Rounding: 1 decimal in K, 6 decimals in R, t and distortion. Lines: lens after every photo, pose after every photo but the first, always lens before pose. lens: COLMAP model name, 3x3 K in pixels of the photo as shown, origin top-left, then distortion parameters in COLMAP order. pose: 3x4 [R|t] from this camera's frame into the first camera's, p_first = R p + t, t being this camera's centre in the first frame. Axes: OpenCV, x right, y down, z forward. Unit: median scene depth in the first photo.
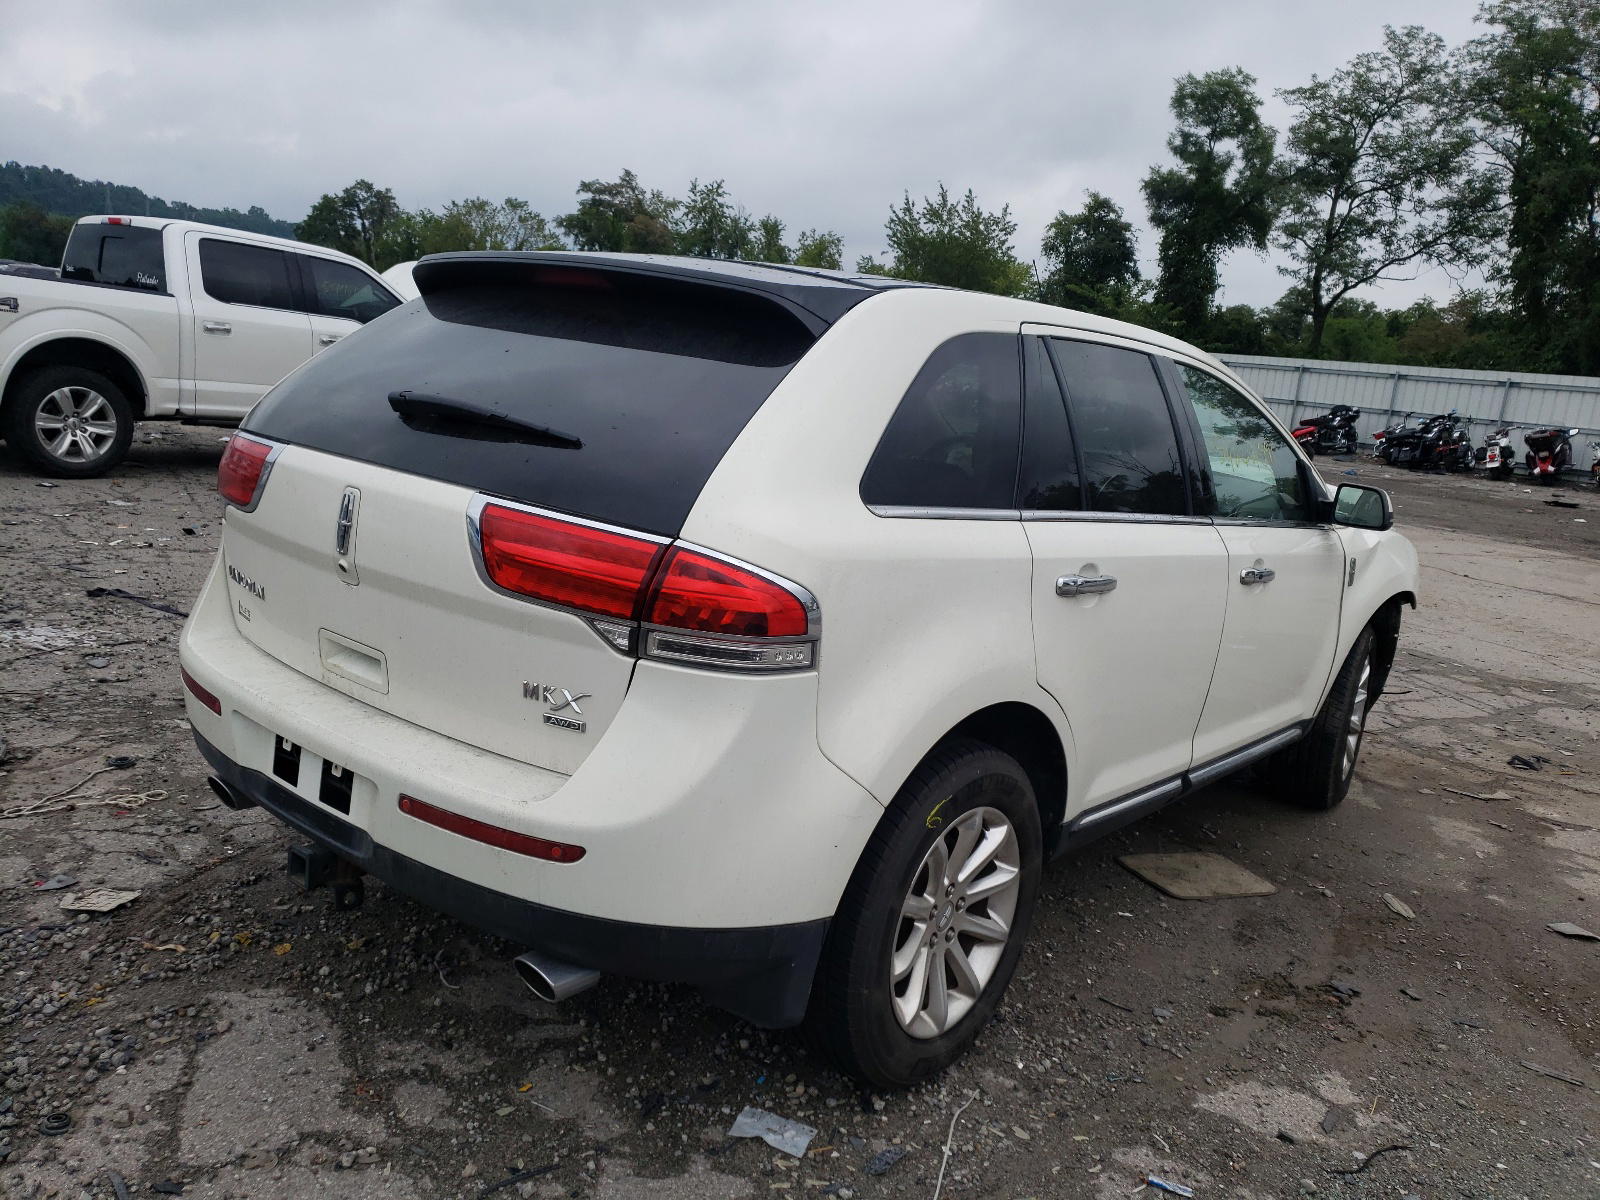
lens RADIAL K [[1261.3, 0, 800.0], [0, 1261.3, 600.0], [0, 0, 1]] dist [0.017326, 0.014999]
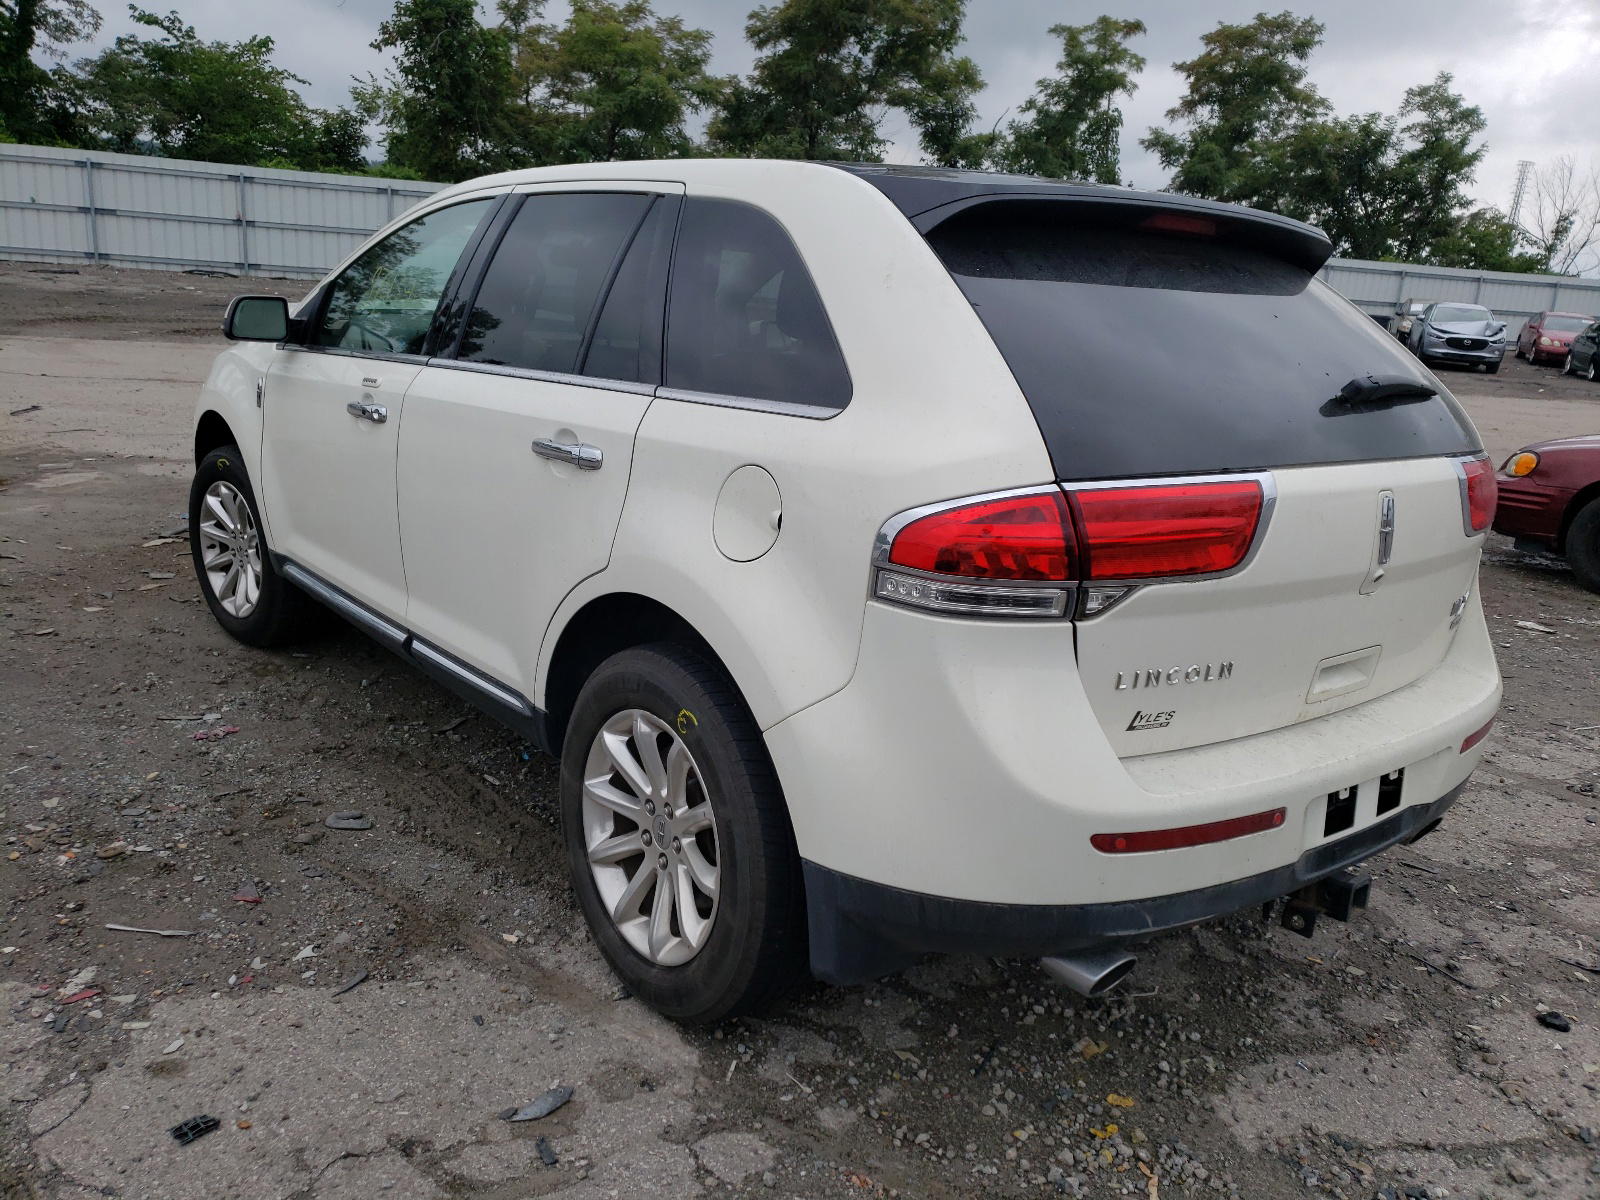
lens RADIAL K [[1261.3, 0, 800.0], [0, 1261.3, 600.0], [0, 0, 1]] dist [0.017326, 0.014999]
pose [[0.211026, -0.335928, 0.917944, -1.310288], [0.142617, 0.939624, 0.311075, -0.361600], [-0.967020, 0.065270, 0.246194, 1.189038]]
